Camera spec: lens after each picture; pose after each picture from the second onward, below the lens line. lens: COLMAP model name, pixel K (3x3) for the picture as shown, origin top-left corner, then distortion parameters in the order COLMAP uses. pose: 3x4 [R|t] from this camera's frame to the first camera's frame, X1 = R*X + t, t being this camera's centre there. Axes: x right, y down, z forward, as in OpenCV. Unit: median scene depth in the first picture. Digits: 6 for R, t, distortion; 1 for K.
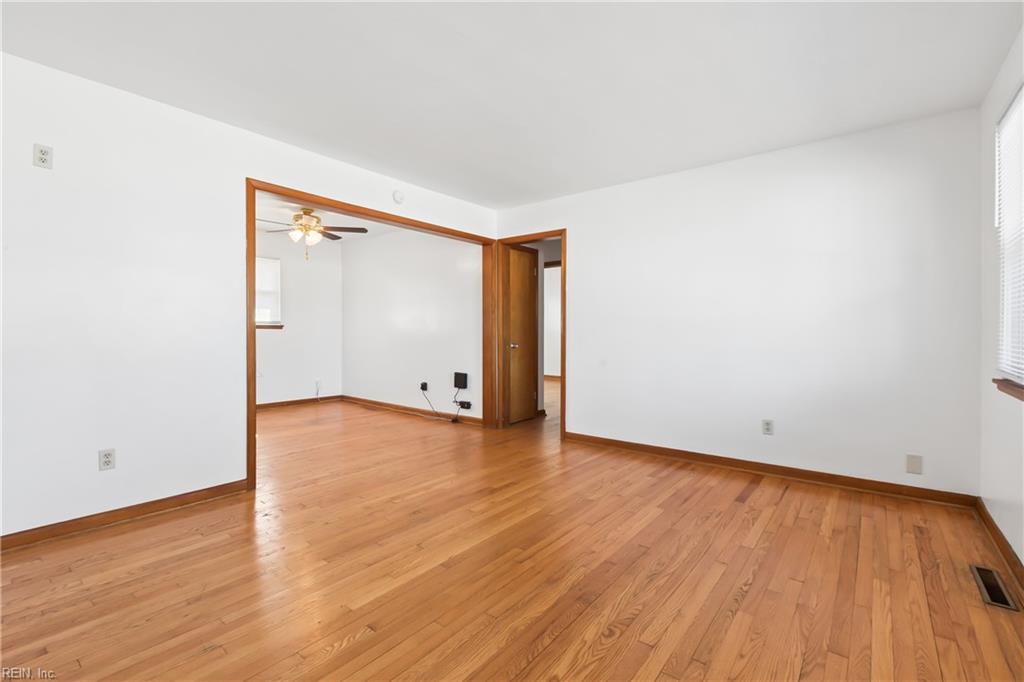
lens RADIAL K [[461.0, 0, 501.9], [0, 461.0, 332.9], [0, 0, 1]] dist [-0.004244, -0.002052]
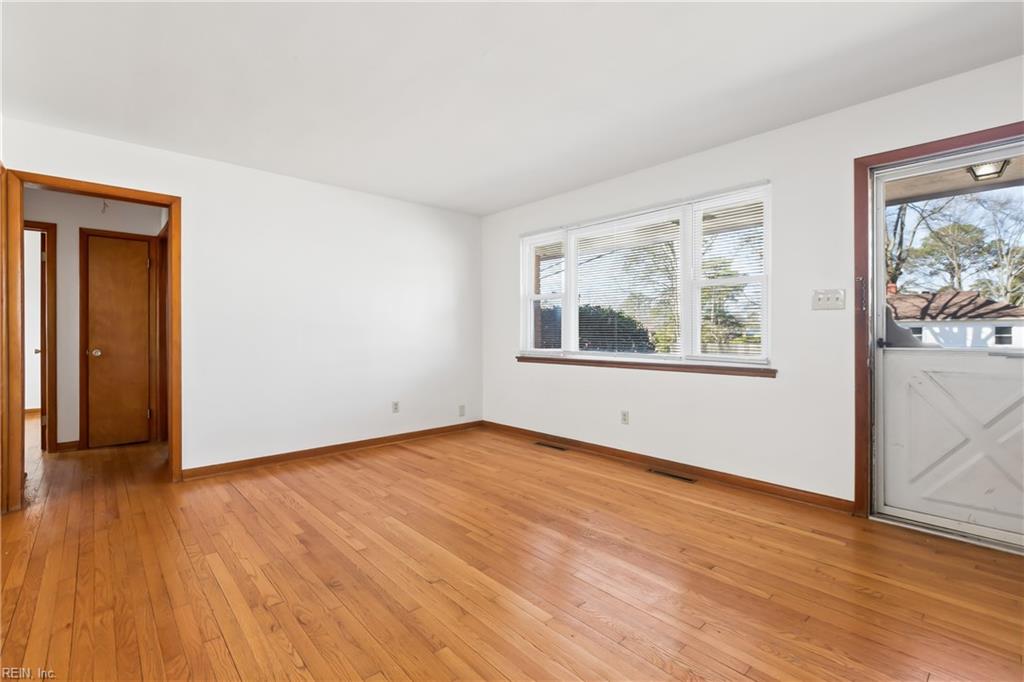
lens RADIAL K [[461.0, 0, 500.7], [0, 461.0, 338.6], [0, 0, 1]] dist [-0.004244, -0.002052]
pose [[0.159733, -0.012712, 0.987078, -0.889284], [0.007921, 0.999901, 0.011596, -0.005953], [-0.987128, 0.005967, 0.159818, 0.643742]]
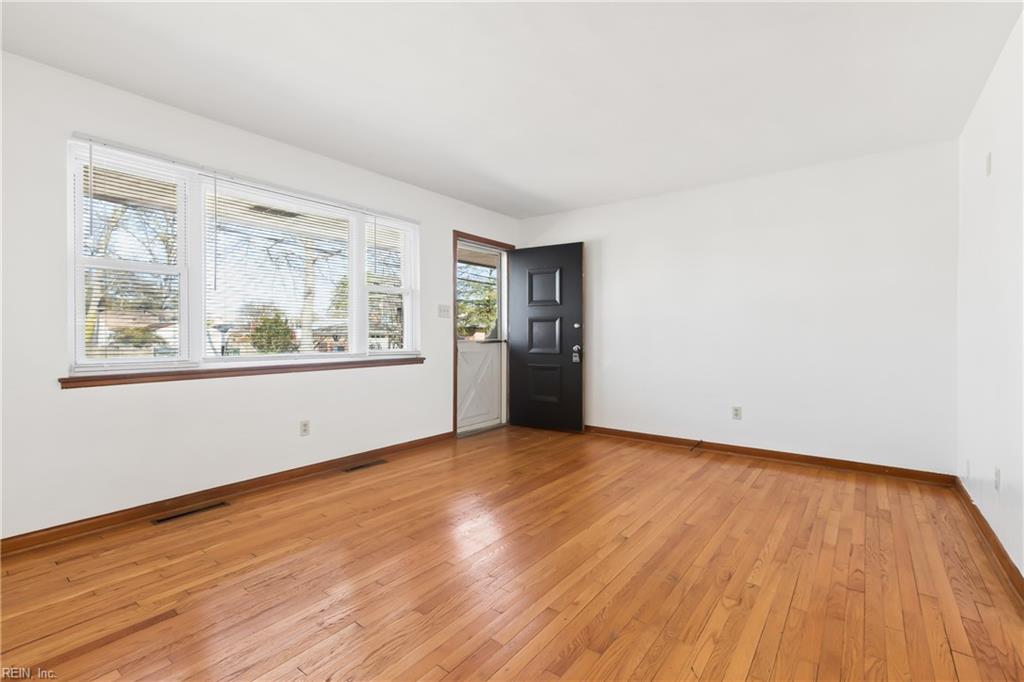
lens RADIAL K [[461.0, 0, 507.4], [0, 461.0, 333.7], [0, 0, 1]] dist [-0.004244, -0.002052]
pose [[-0.999576, -0.001470, -0.029085, 0.104418], [-0.001703, 0.999967, 0.007985, -0.007546], [0.029073, 0.008031, -0.999545, 1.789275]]
